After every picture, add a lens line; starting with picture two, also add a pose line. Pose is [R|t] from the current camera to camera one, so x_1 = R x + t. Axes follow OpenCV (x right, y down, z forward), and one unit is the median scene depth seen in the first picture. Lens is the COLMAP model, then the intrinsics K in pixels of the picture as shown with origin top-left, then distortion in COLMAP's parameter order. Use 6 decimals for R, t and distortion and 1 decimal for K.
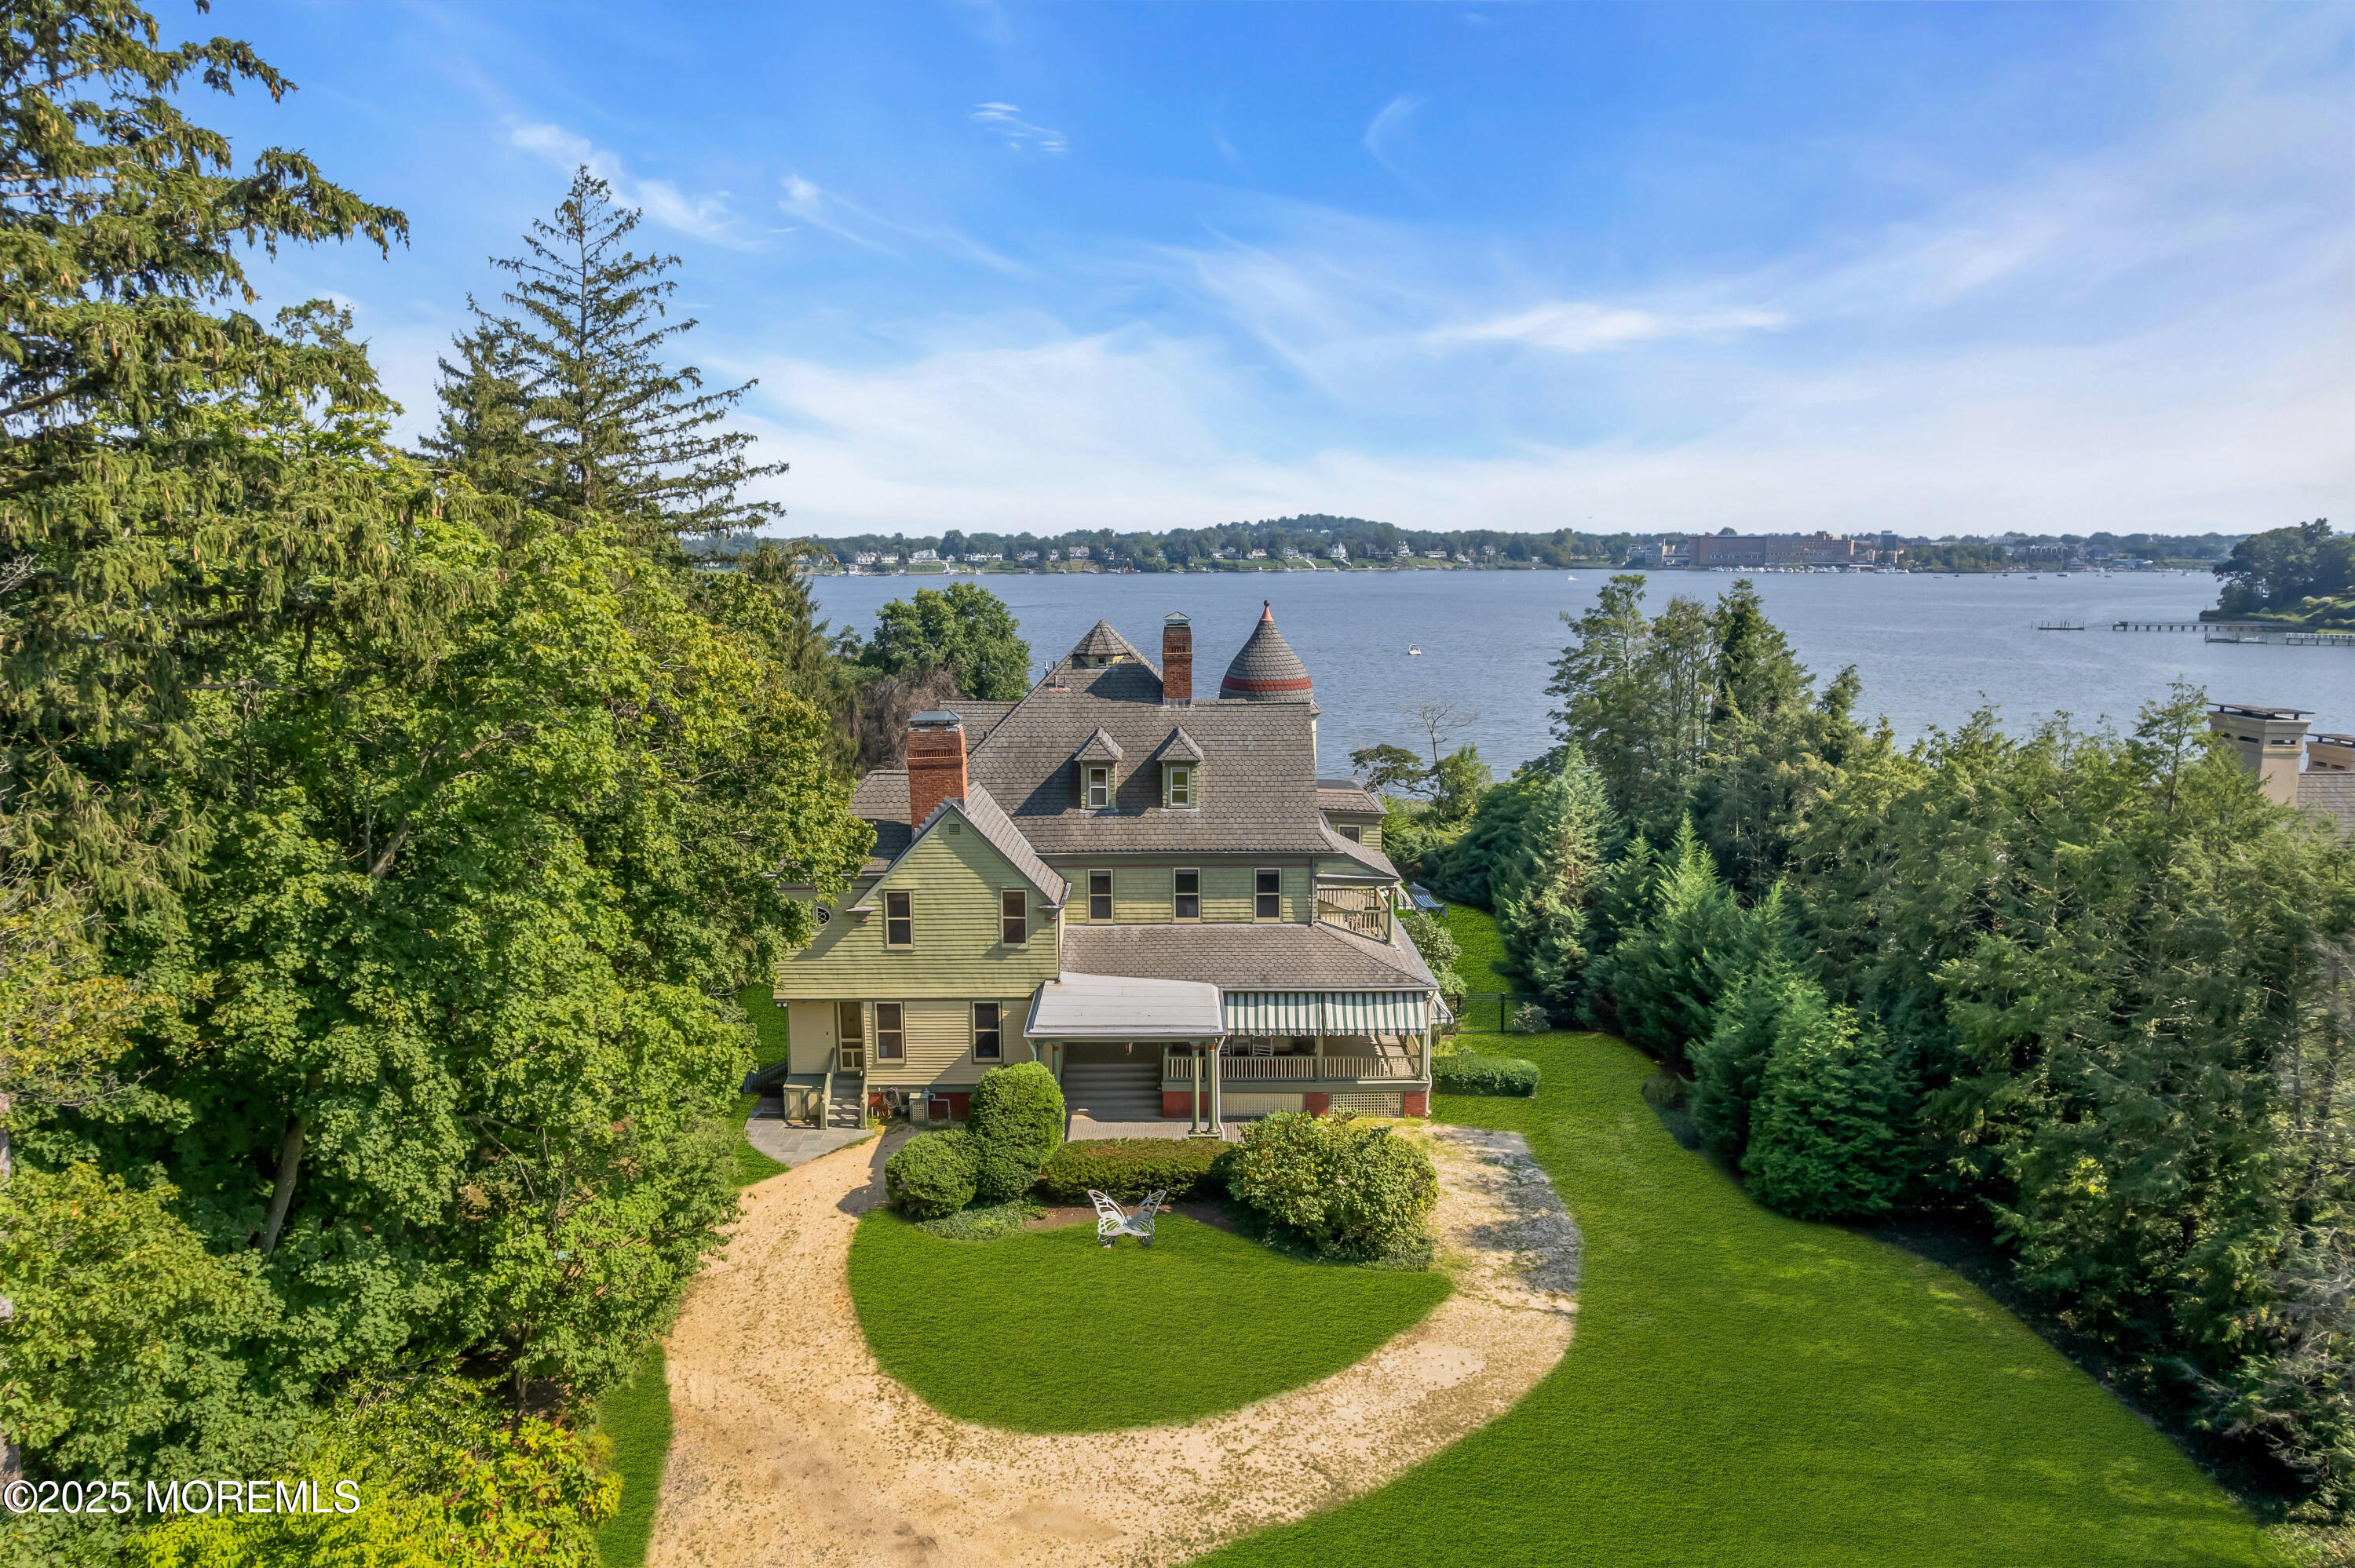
lens RADIAL K [[1528.1, 0, 1171.0], [0, 1528.1, 789.8], [0, 0, 1]] dist [-0.081869, 0.083278]
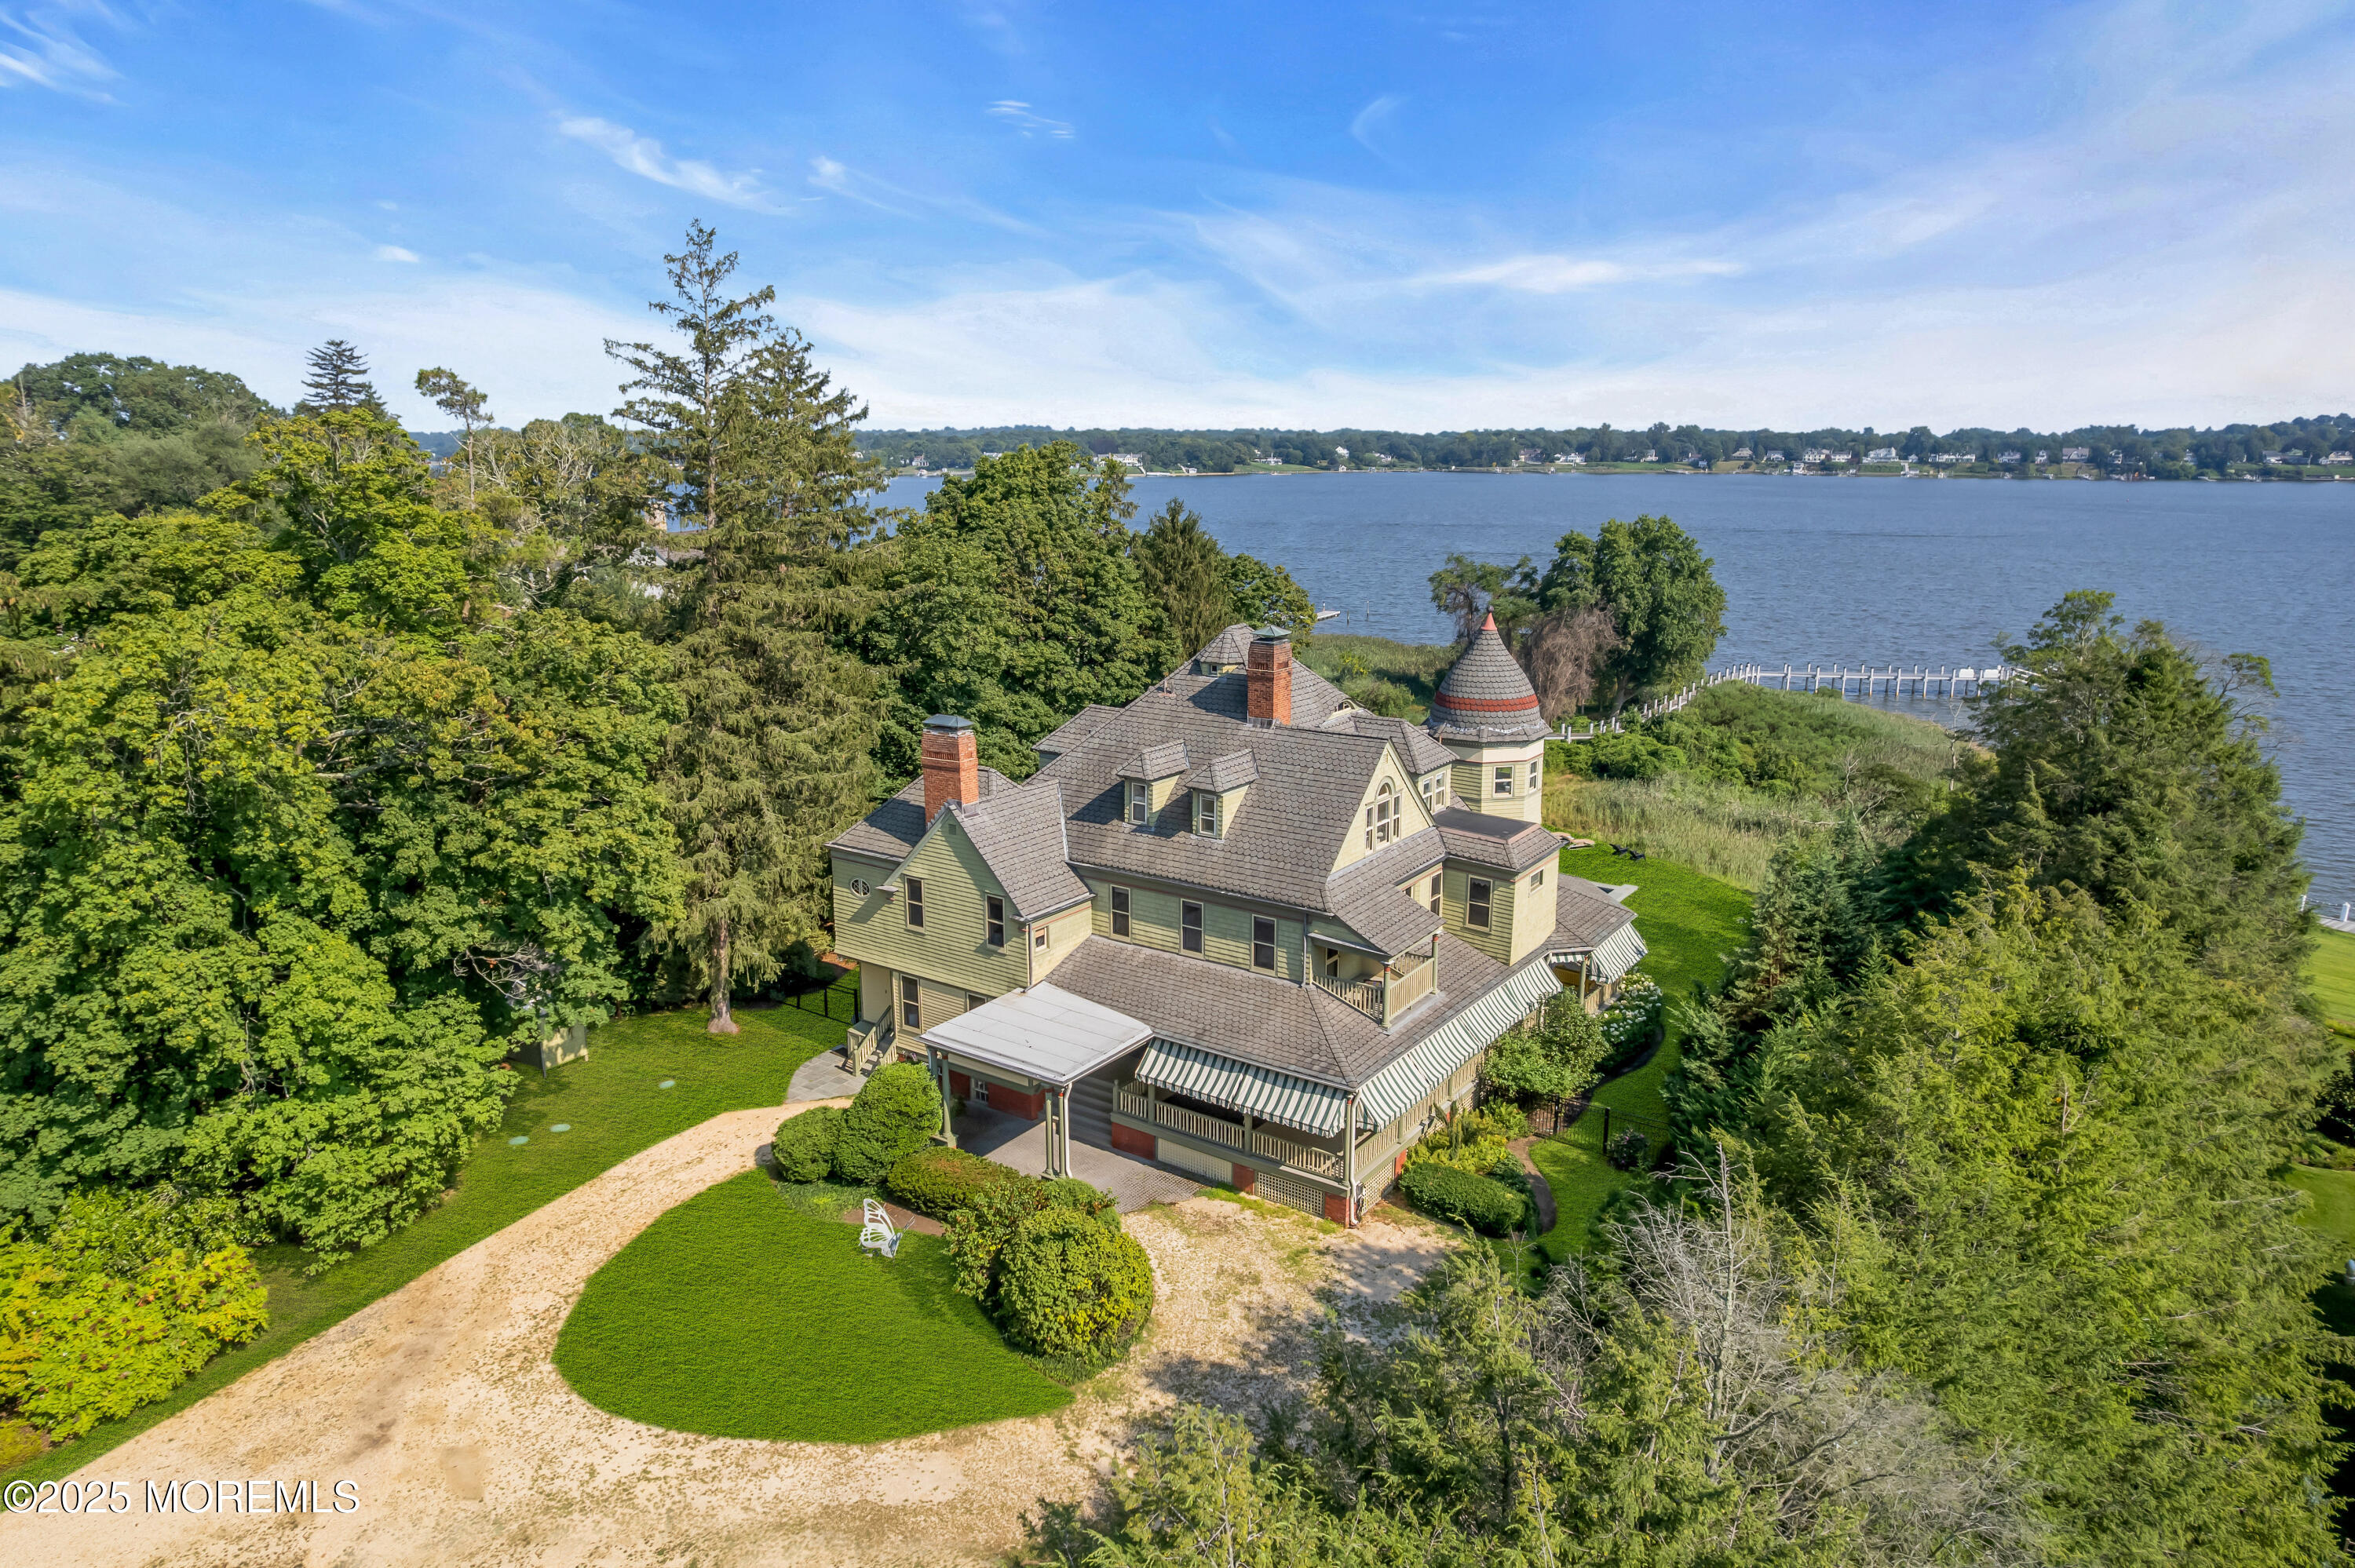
lens RADIAL K [[1528.1, 0, 1171.0], [0, 1528.1, 789.8], [0, 0, 1]] dist [-0.081869, 0.083278]
pose [[0.814607, 0.136473, -0.563729, 0.564776], [-0.095505, 0.990219, 0.101714, -0.121297], [0.572097, -0.029019, 0.819673, 0.224061]]
